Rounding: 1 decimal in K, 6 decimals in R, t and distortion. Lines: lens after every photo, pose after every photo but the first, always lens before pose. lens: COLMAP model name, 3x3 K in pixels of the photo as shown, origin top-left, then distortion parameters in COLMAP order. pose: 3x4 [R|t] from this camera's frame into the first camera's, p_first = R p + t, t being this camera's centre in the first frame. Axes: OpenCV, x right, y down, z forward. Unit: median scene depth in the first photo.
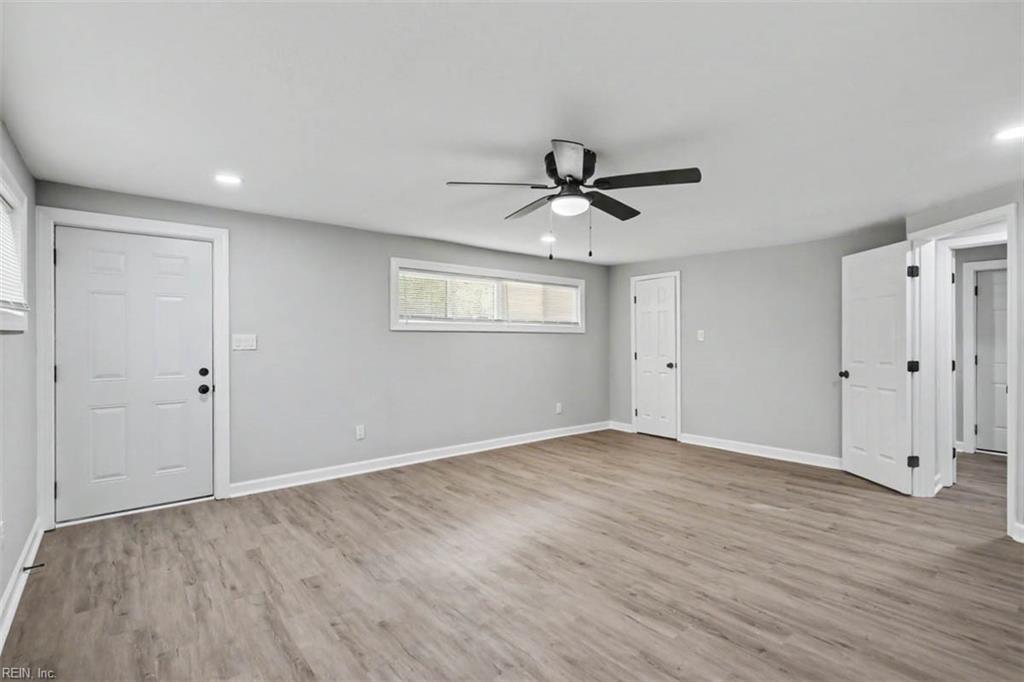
lens RADIAL K [[479.5, 0, 512.0], [0, 479.5, 341.0], [0, 0, 1]] dist [-0.000973, 0.000156]
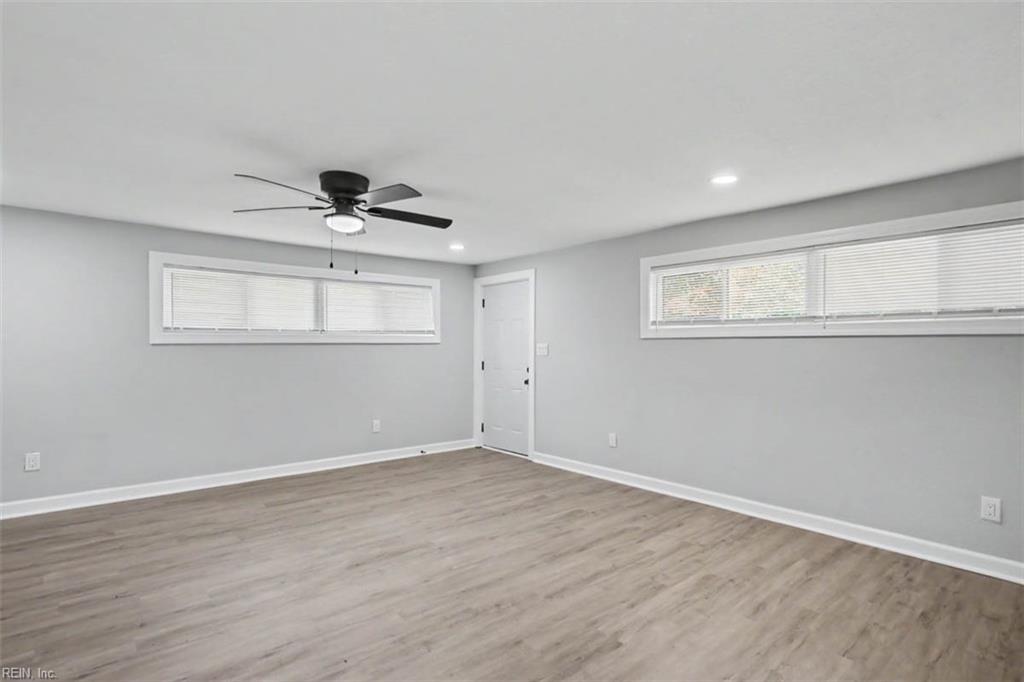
lens RADIAL K [[483.1, 0, 512.5], [0, 483.1, 360.1], [0, 0, 1]] dist [0.000048, 0.000326]
pose [[0.057907, 0.027547, -0.997942, 0.801819], [-0.009671, 0.999588, 0.027031, -0.004200], [0.998275, 0.008085, 0.058150, 0.856414]]
